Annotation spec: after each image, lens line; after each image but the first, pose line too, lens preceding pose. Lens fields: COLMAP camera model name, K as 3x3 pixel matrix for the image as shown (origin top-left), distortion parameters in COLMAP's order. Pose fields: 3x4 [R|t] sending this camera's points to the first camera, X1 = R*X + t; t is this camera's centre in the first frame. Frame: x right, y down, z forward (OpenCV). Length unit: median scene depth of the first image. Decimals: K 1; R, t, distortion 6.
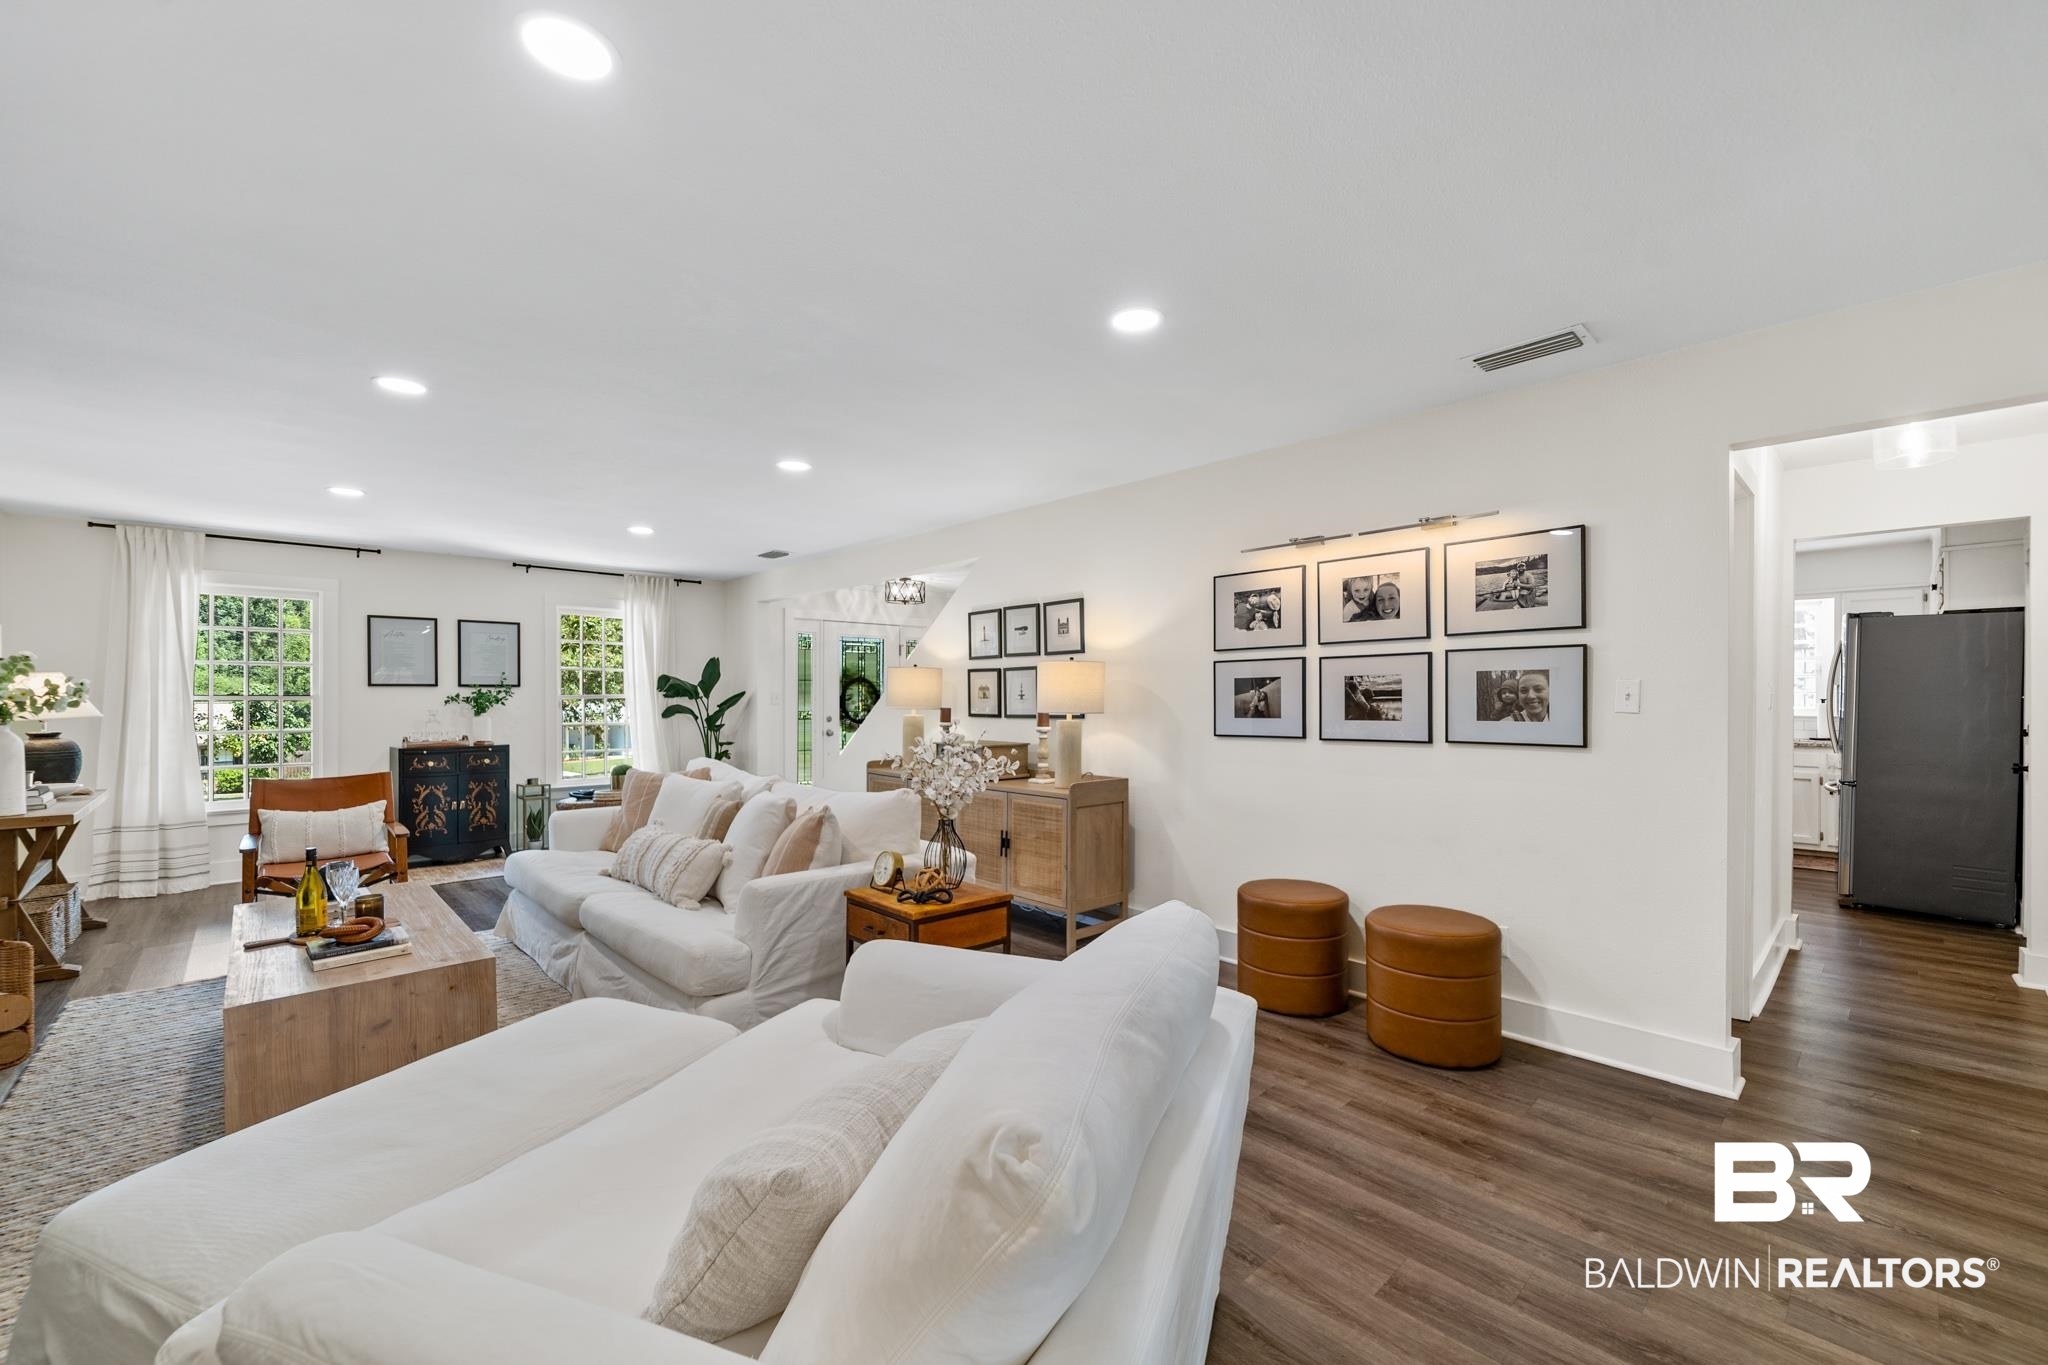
lens RADIAL K [[843.3, 0, 1019.3], [0, 843.3, 699.3], [0, 0, 1]] dist [-0.001548, -0.000571]
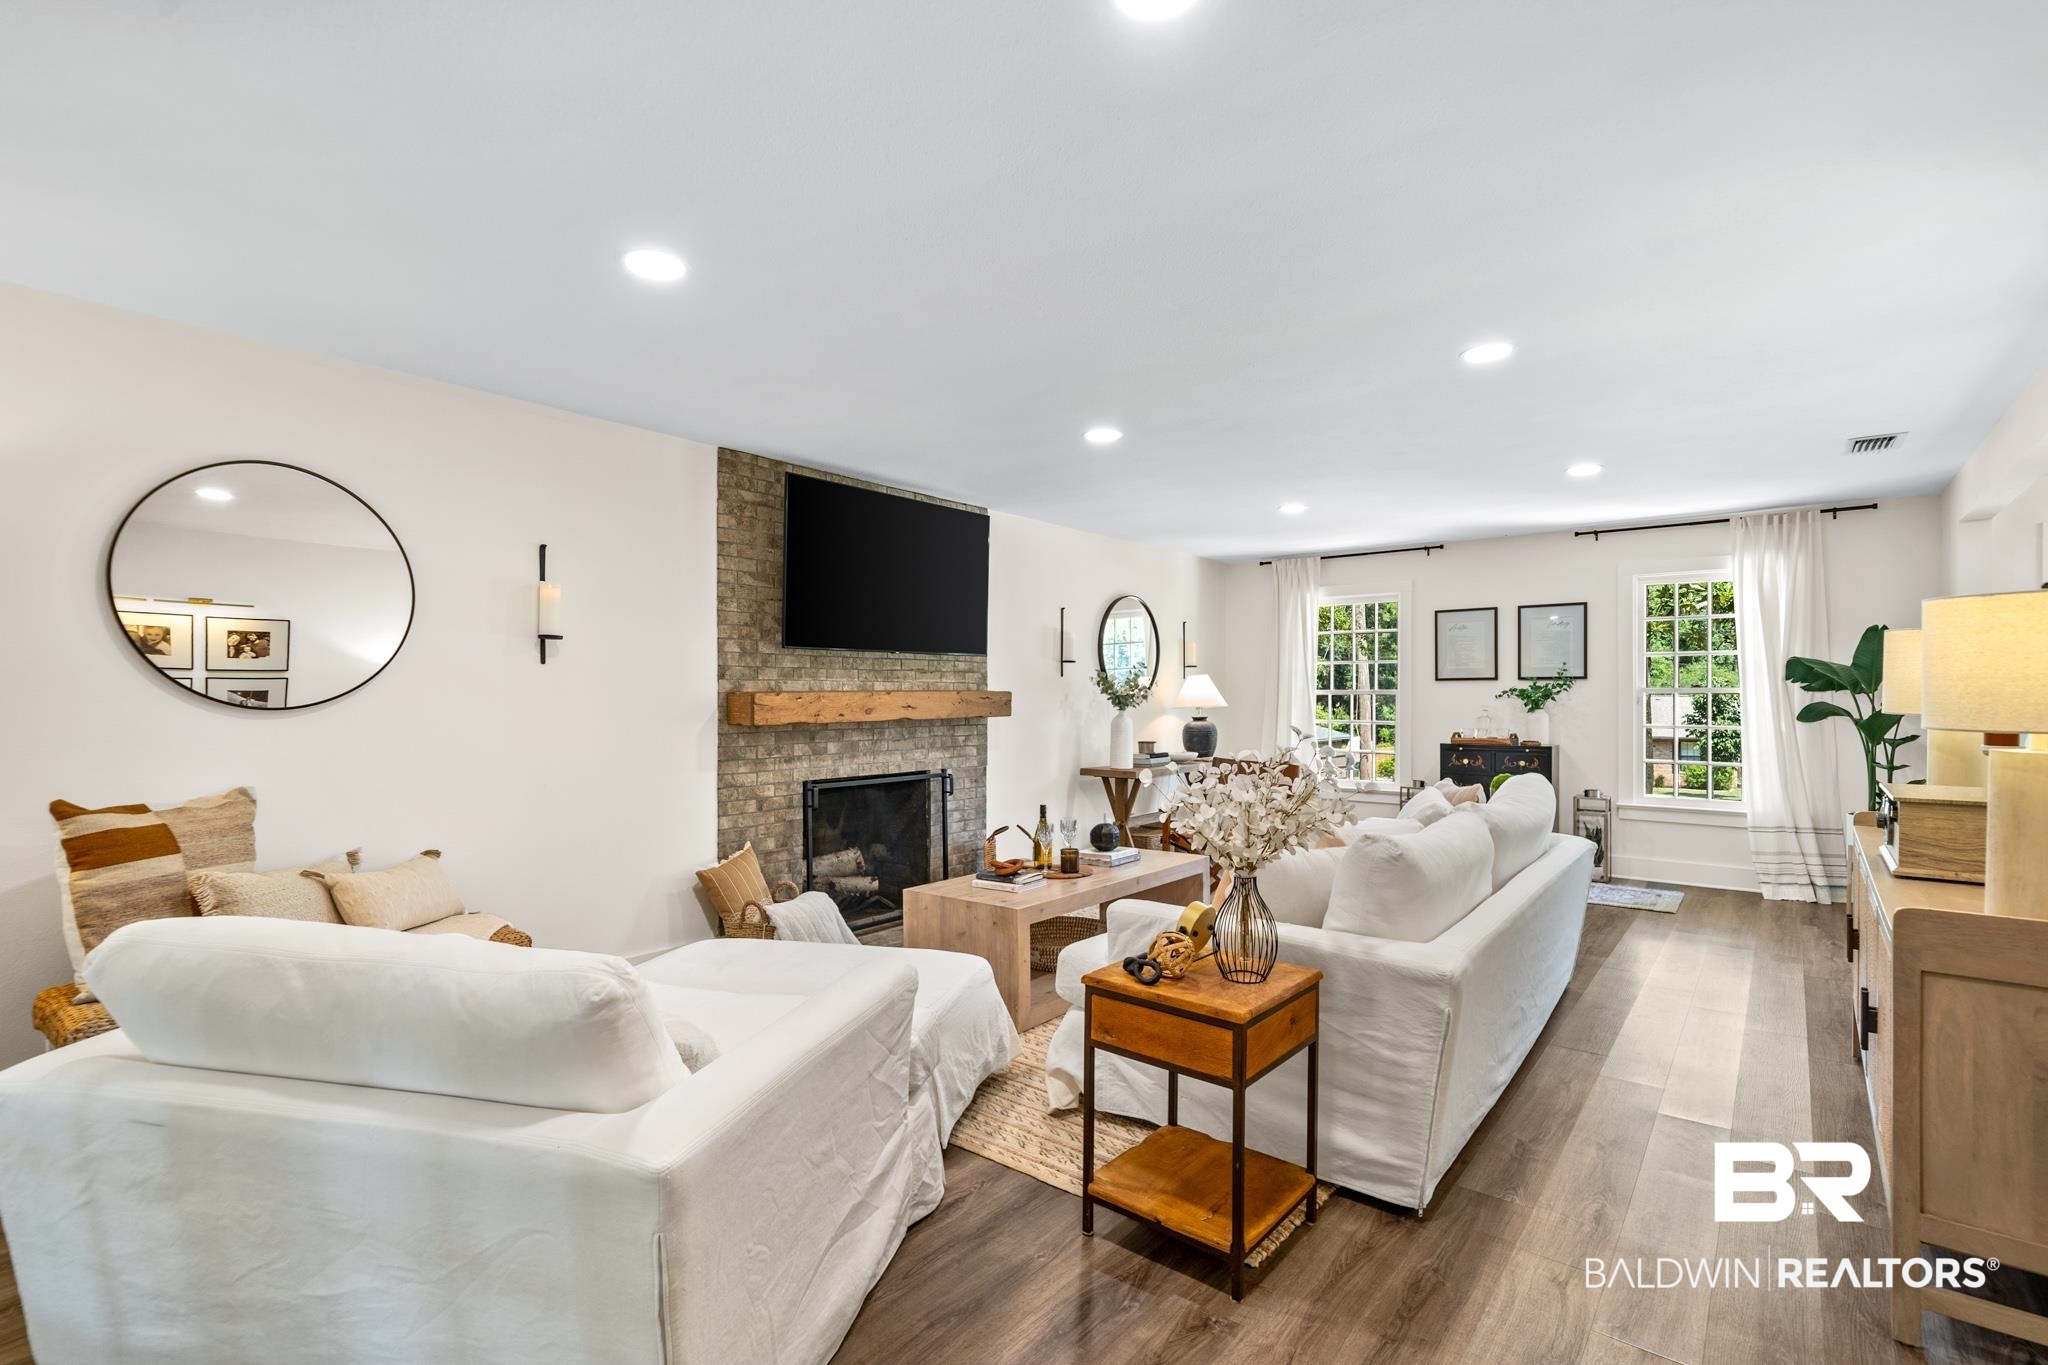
lens RADIAL K [[932.2, 0, 962.3], [0, 932.2, 682.9], [0, 0, 1]] dist [0.000672, 0.000489]
pose [[0.111717, -0.010119, -0.993689, 0.262982], [0.000478, 0.999949, -0.010129, -0.001691], [0.993740, 0.000656, 0.111716, 0.288481]]
